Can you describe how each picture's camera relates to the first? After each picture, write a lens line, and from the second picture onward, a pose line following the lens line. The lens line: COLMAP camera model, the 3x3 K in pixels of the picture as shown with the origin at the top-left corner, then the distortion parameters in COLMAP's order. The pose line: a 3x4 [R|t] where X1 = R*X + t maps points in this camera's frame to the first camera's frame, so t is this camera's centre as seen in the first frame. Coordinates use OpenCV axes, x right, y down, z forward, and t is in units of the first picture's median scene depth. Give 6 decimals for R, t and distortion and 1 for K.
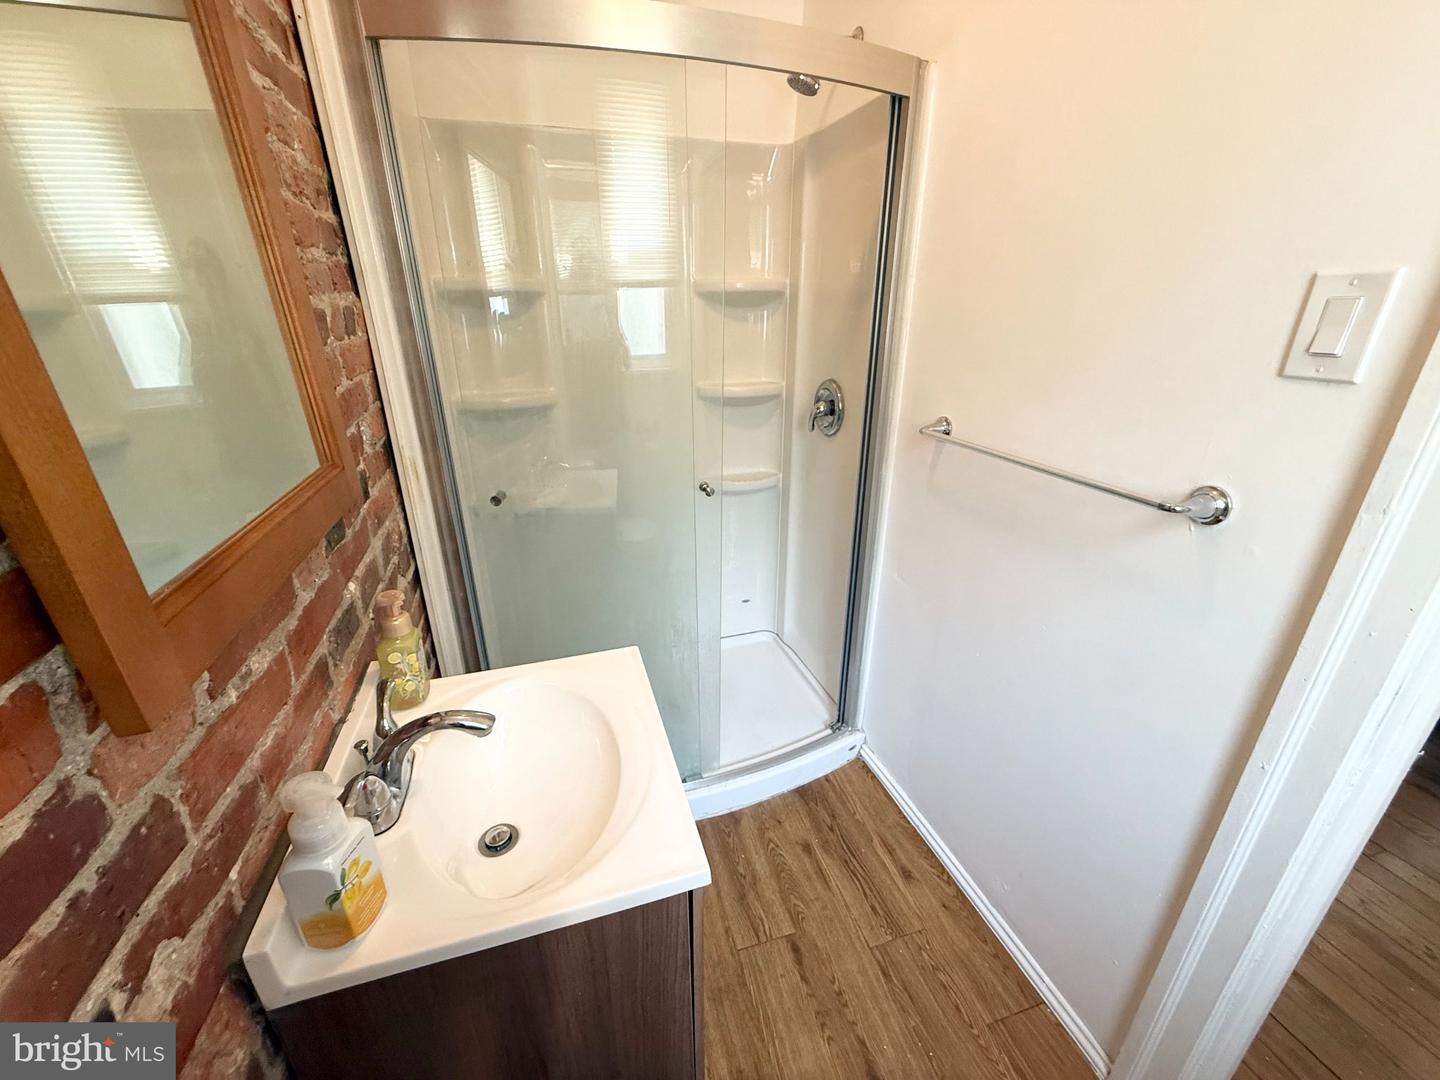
lens RADIAL K [[575.4, 0, 713.8], [0, 575.4, 544.2], [0, 0, 1]] dist [0.001549, -0.000340]
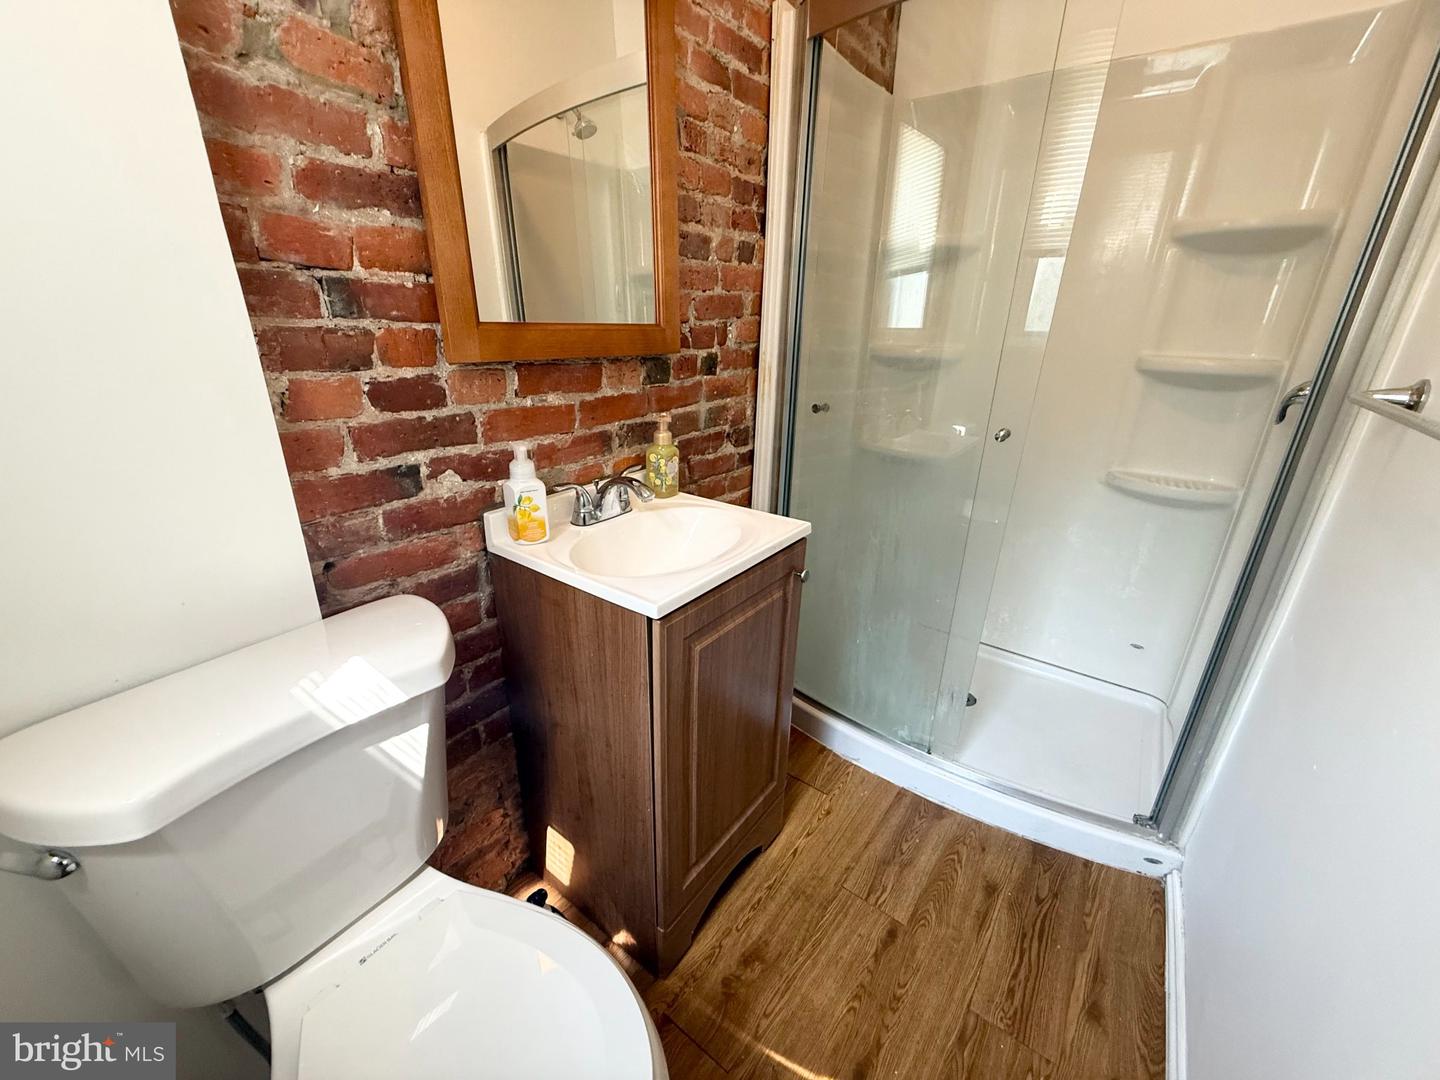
lens RADIAL K [[575.4, 0, 712.4], [0, 575.4, 541.0], [0, 0, 1]] dist [0.001549, -0.000340]
pose [[0.593005, 0.308736, -0.743658, 0.417459], [-0.325759, 0.936601, 0.129072, 0.087621], [0.736360, 0.165713, 0.655983, 0.082762]]
